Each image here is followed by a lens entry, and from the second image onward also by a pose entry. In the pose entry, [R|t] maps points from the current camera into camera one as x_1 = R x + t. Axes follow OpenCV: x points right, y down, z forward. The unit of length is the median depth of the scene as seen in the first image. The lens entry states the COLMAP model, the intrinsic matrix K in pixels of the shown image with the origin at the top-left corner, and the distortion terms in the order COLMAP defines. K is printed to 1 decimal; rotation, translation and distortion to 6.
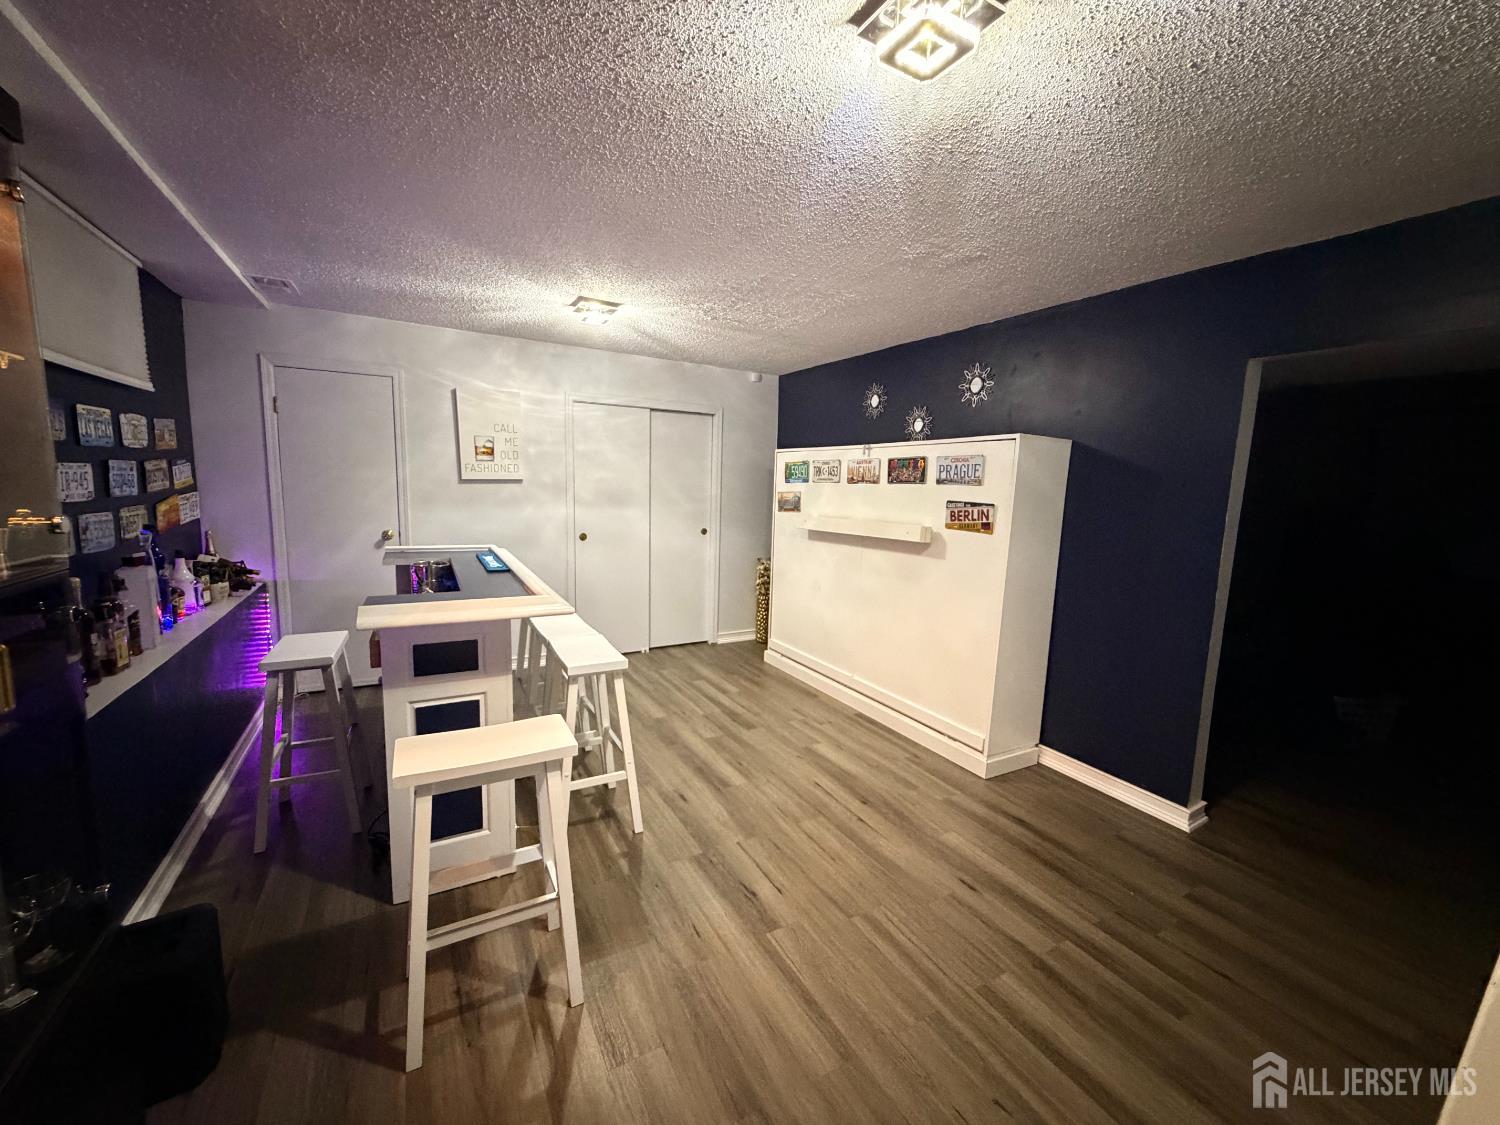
lens RADIAL K [[596.1, 0, 747.4], [0, 596.1, 561.1], [0, 0, 1]] dist [-0.001267, -0.000071]
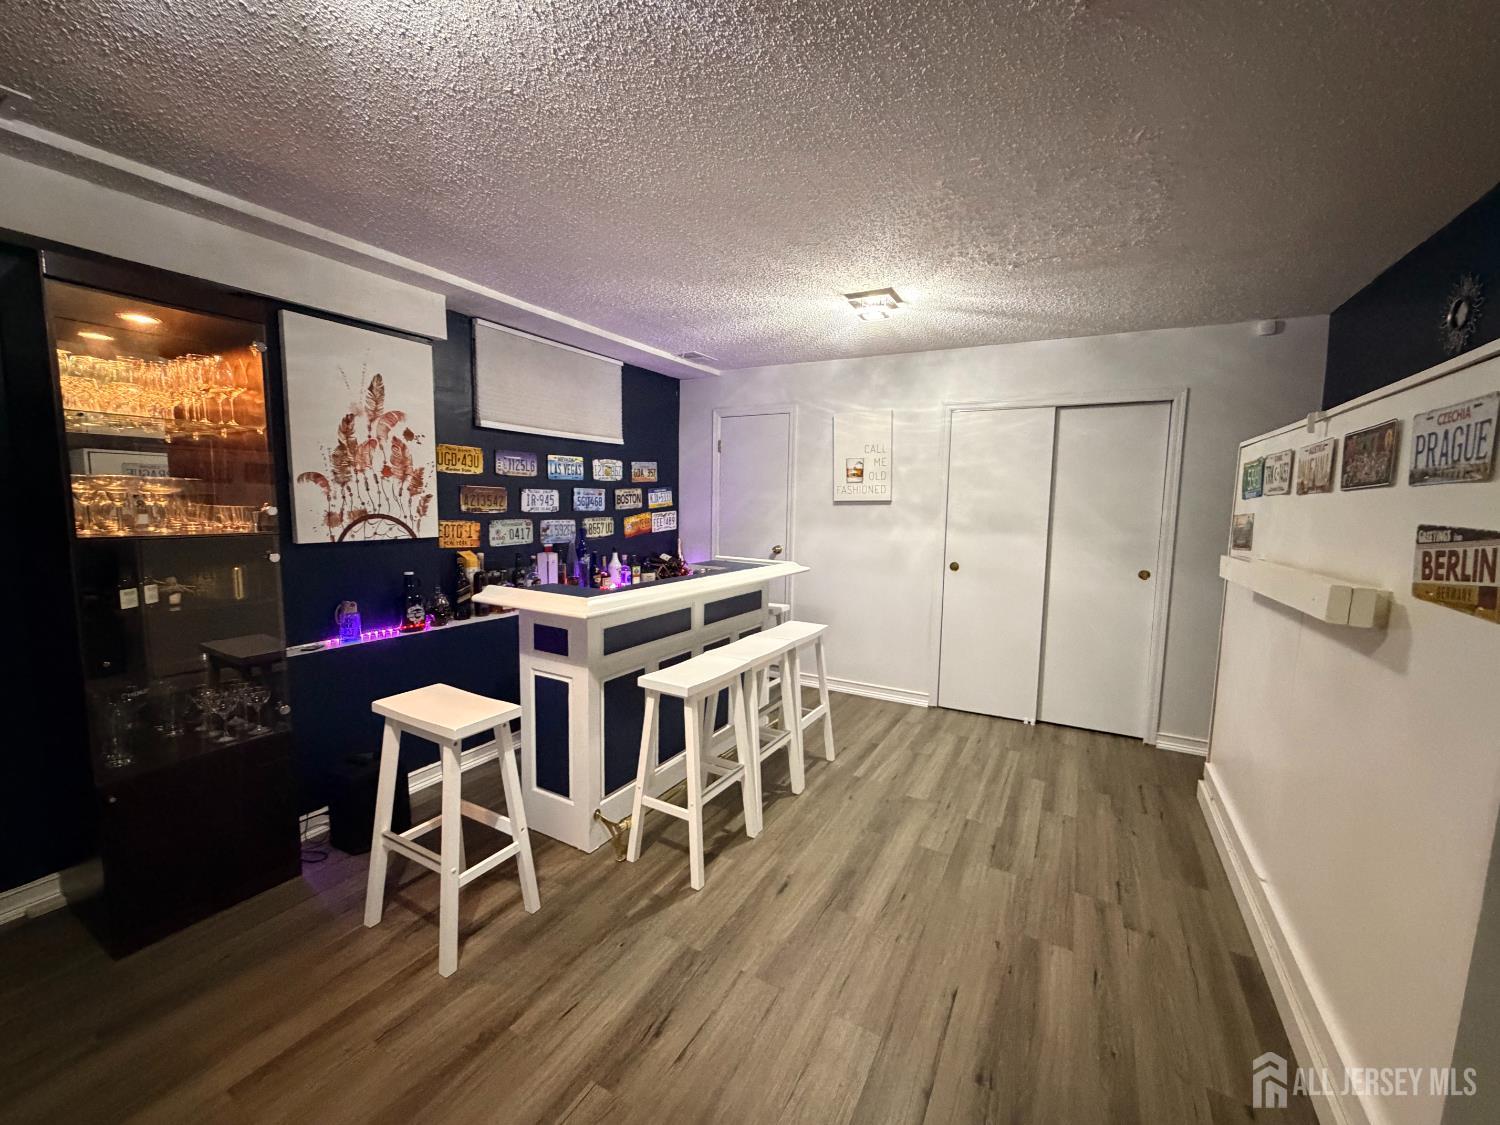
lens RADIAL K [[596.1, 0, 747.4], [0, 596.1, 561.1], [0, 0, 1]] dist [-0.001267, -0.000071]
pose [[0.518691, 0.068378, -0.852223, 0.389149], [-0.116039, 0.993203, 0.009064, -0.027797], [0.847051, 0.094189, 0.523100, 0.381763]]
